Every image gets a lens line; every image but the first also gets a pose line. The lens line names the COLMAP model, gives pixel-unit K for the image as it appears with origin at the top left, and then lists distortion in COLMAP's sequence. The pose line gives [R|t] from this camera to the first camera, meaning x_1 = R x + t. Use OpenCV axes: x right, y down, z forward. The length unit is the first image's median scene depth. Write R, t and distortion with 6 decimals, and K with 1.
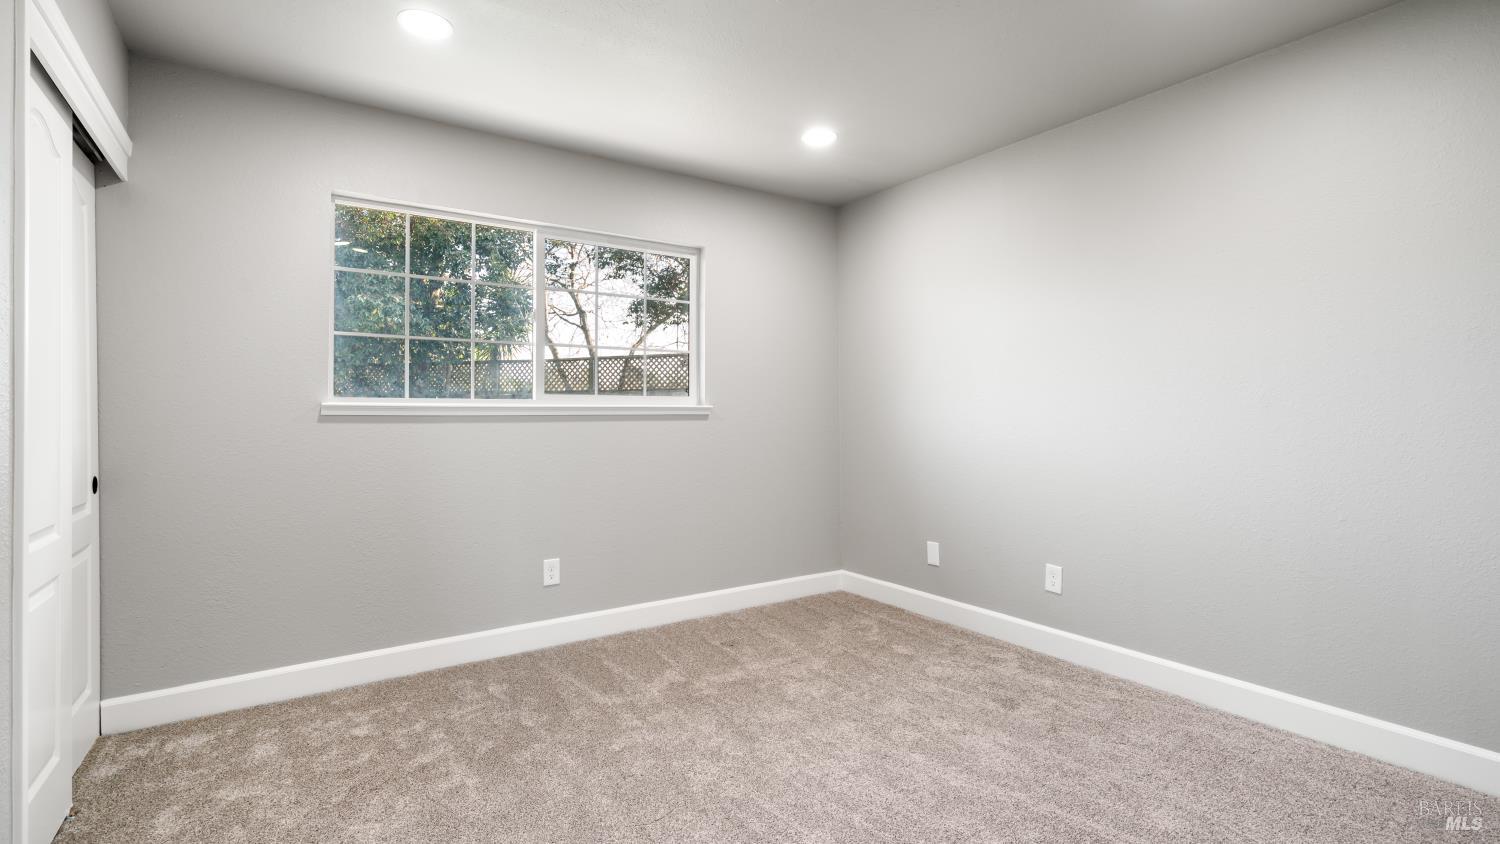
lens RADIAL K [[677.0, 0, 746.9], [0, 677.0, 413.4], [0, 0, 1]] dist [-0.001674, 0.000537]
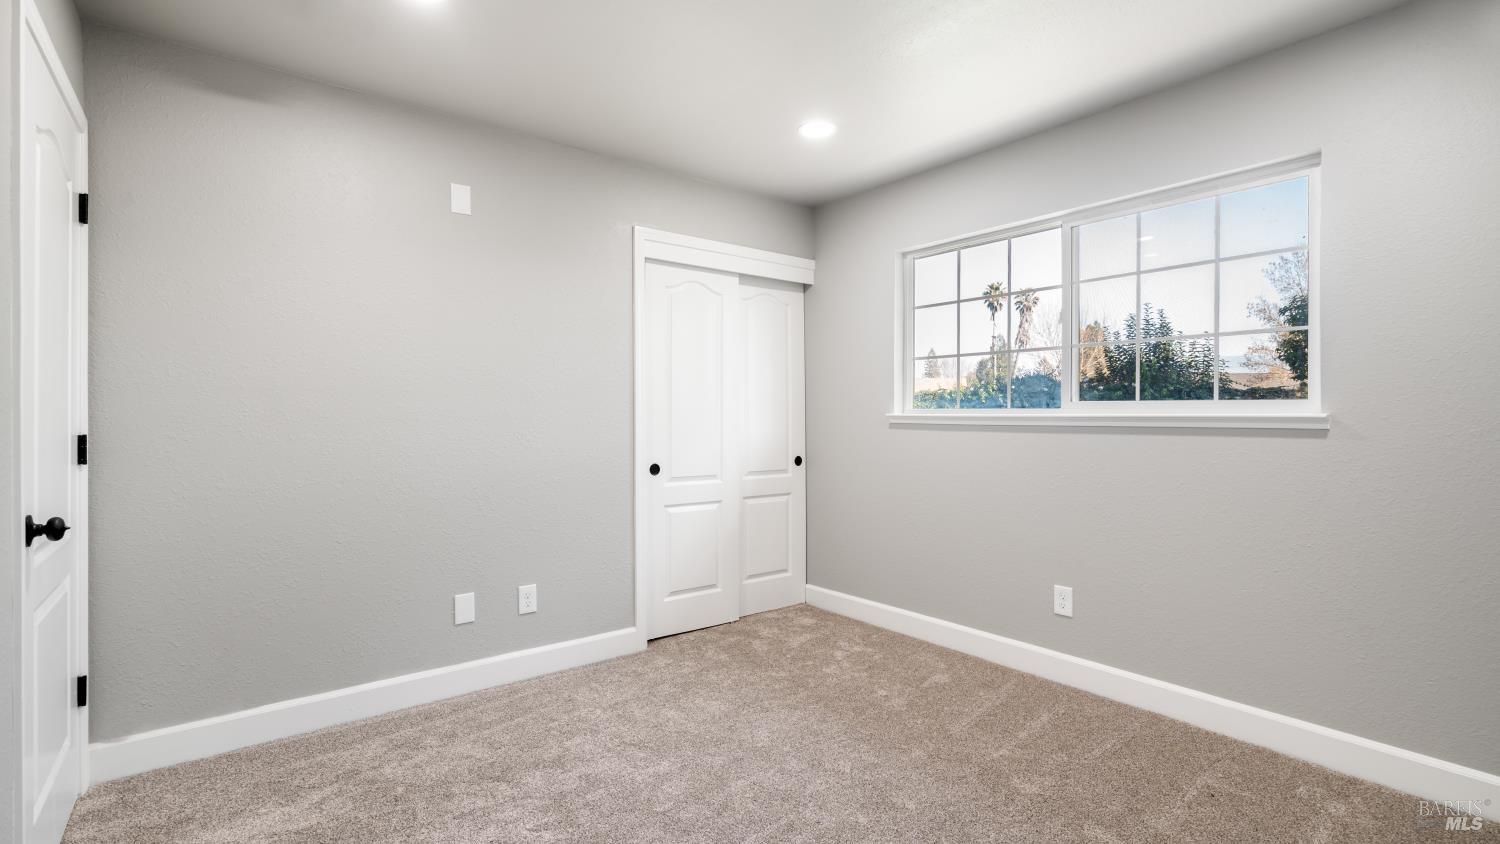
lens RADIAL K [[696.5, 0, 750.0], [0, 696.5, 422.0], [0, 0, 1]] dist [-0.000607, 0.000069]
pose [[0.061597, 0.018653, -0.997927, 0.604712], [0.008888, 0.999775, 0.019236, -0.024030], [0.998062, -0.010054, 0.061418, 0.533812]]
